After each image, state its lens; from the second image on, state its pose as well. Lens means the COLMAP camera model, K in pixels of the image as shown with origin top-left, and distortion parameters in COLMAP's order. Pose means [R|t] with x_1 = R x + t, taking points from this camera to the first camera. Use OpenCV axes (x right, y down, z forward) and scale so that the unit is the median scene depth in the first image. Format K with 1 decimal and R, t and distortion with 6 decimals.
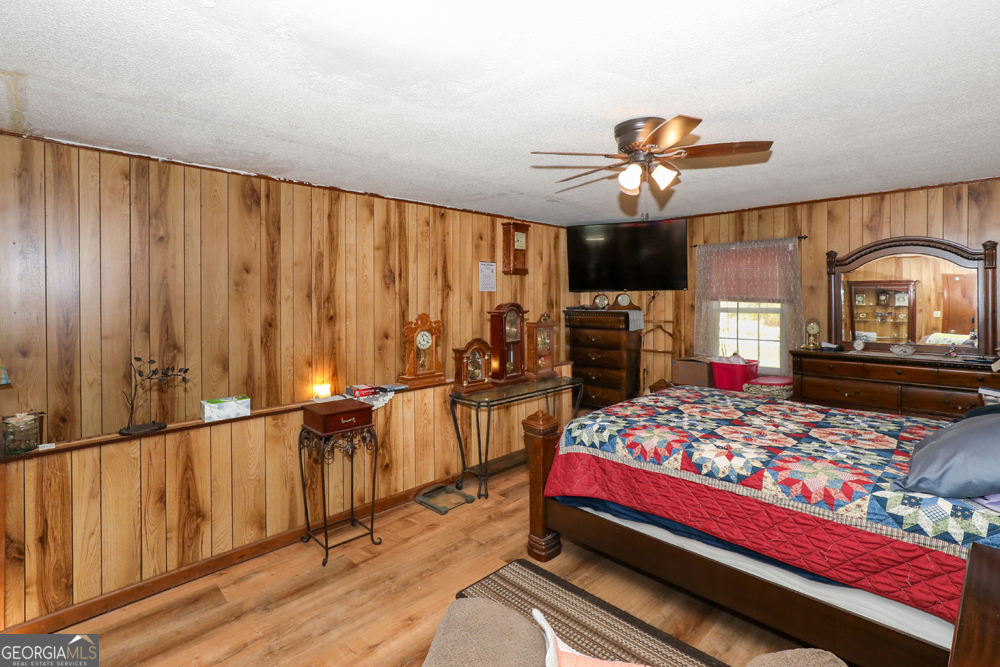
lens RADIAL K [[470.6, 0, 497.2], [0, 470.6, 294.3], [0, 0, 1]] dist [0.000478, -0.000021]
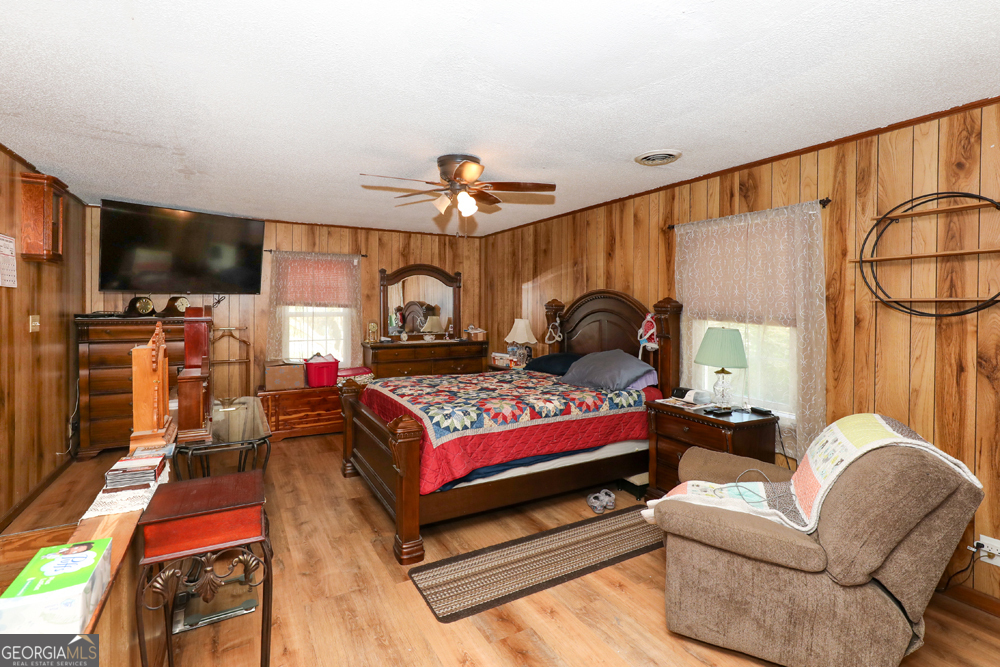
lens RADIAL K [[470.6, 0, 497.2], [0, 470.6, 294.3], [0, 0, 1]] dist [0.000478, -0.000021]
pose [[0.265704, 0.029198, 0.963612, -0.545122], [-0.015175, 0.999544, -0.026103, 0.011630], [-0.963935, -0.007688, 0.266026, 0.367864]]
